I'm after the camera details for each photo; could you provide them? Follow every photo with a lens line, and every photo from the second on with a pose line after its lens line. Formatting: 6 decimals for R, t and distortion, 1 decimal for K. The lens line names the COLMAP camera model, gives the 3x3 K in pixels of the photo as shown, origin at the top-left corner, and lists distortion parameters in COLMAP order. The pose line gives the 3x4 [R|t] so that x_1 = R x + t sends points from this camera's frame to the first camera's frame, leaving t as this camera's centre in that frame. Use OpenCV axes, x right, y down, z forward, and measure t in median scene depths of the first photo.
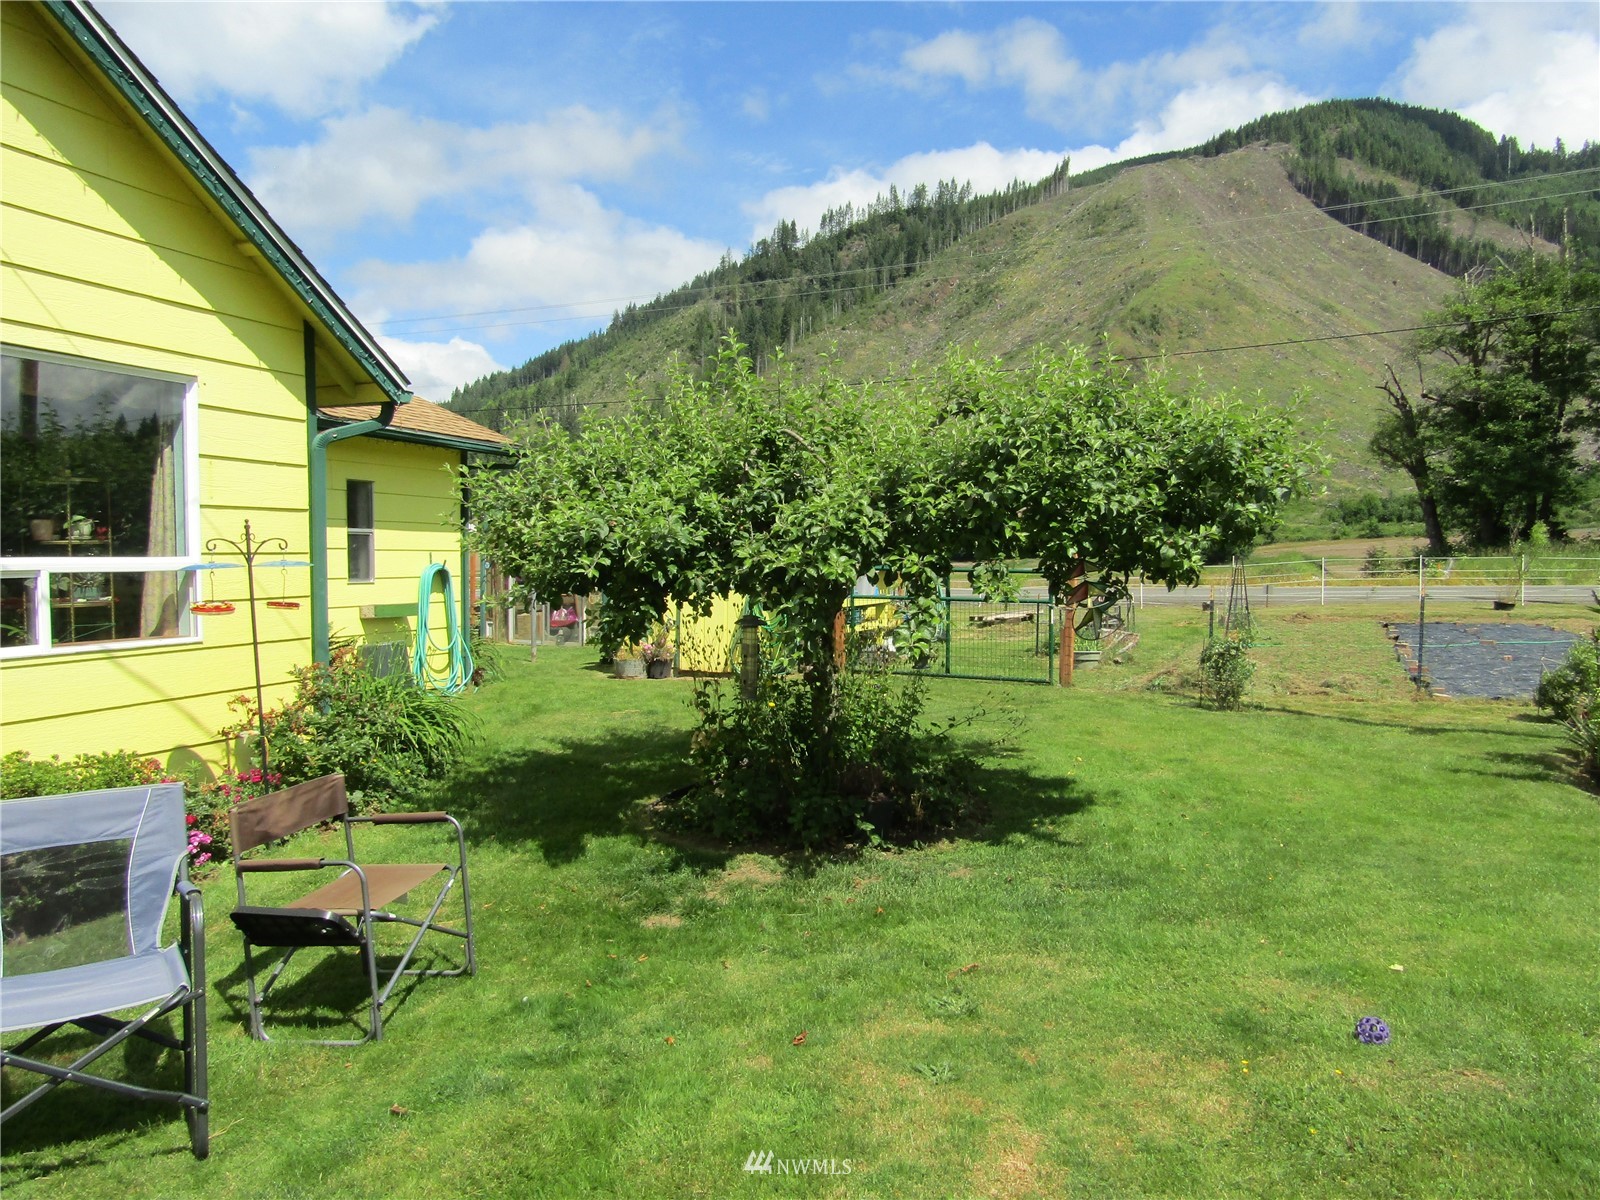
lens RADIAL K [[1133.9, 0, 807.7], [0, 1133.9, 598.5], [0, 0, 1]] dist [-0.000010, -0.008065]
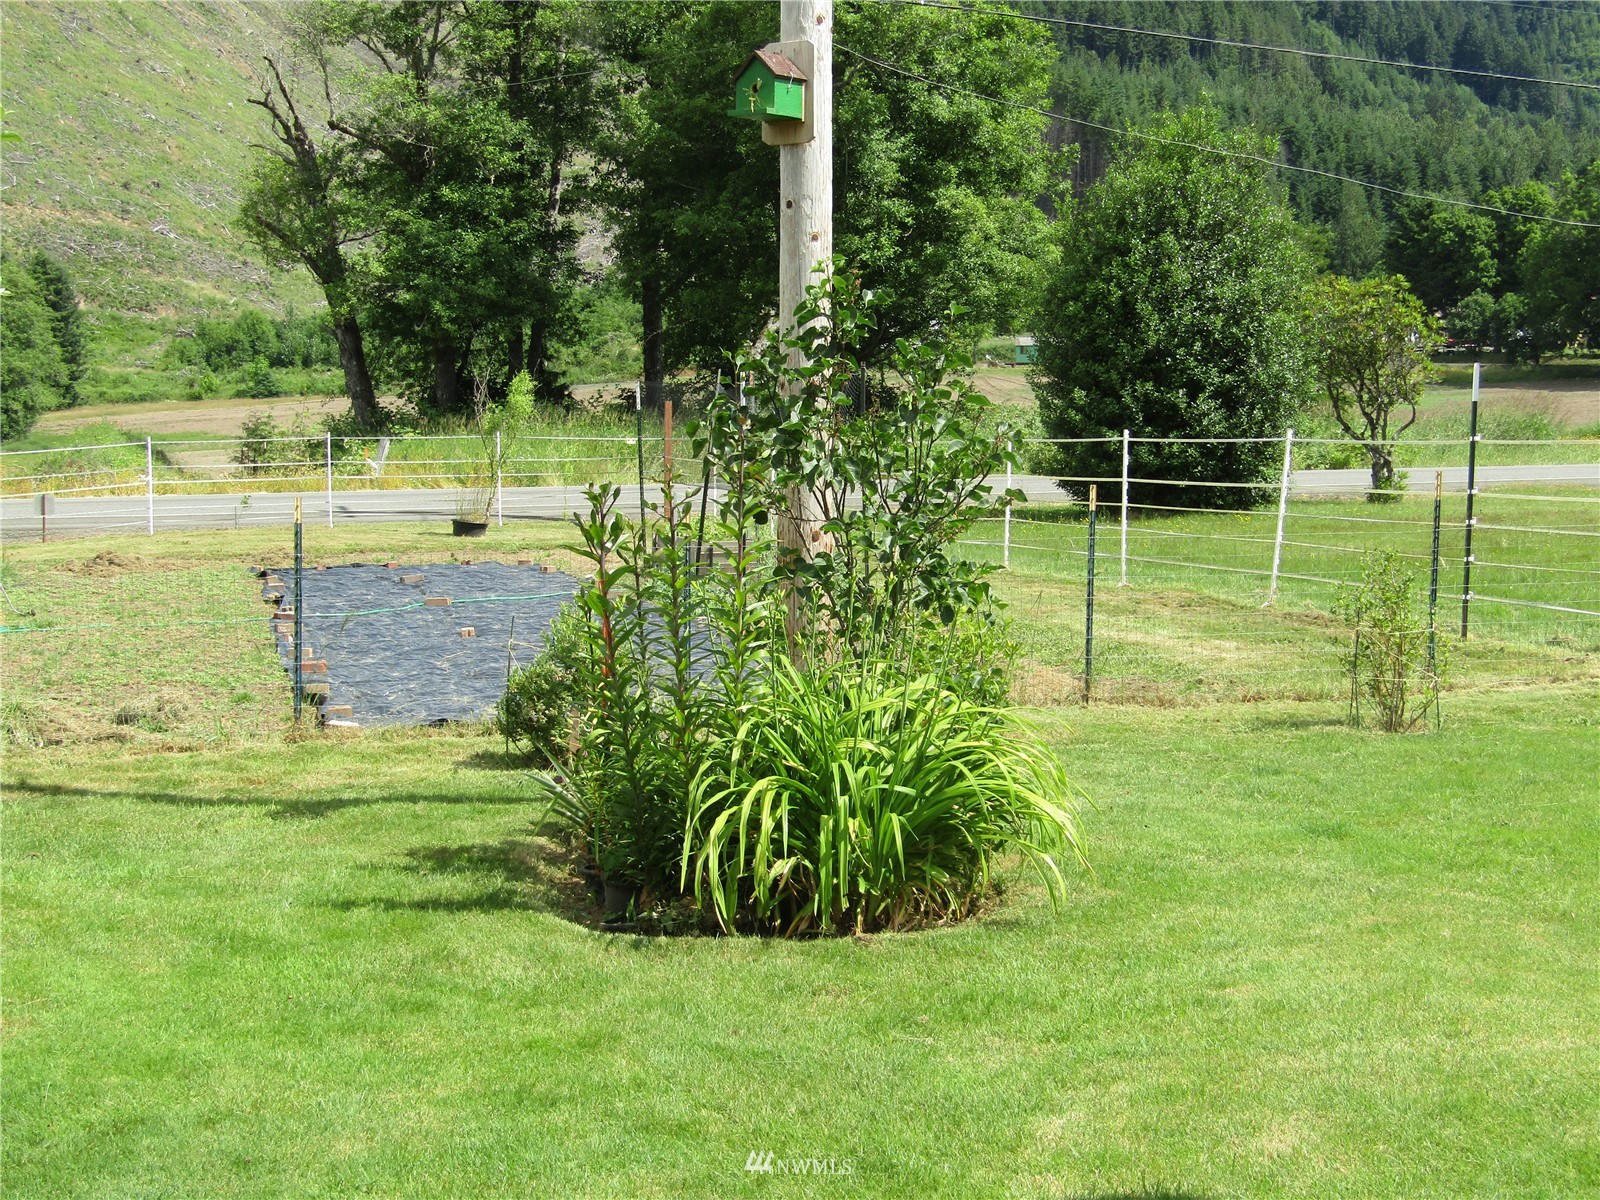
lens RADIAL K [[1551.4, 0, 800.0], [0, 1551.4, 600.0], [0, 0, 1]] dist [-0.003814, -0.000740]
pose [[0.775969, -0.074632, 0.626341, 0.266109], [0.022117, 0.995584, 0.091228, -0.022659], [-0.630384, -0.056938, 0.774193, 0.320182]]
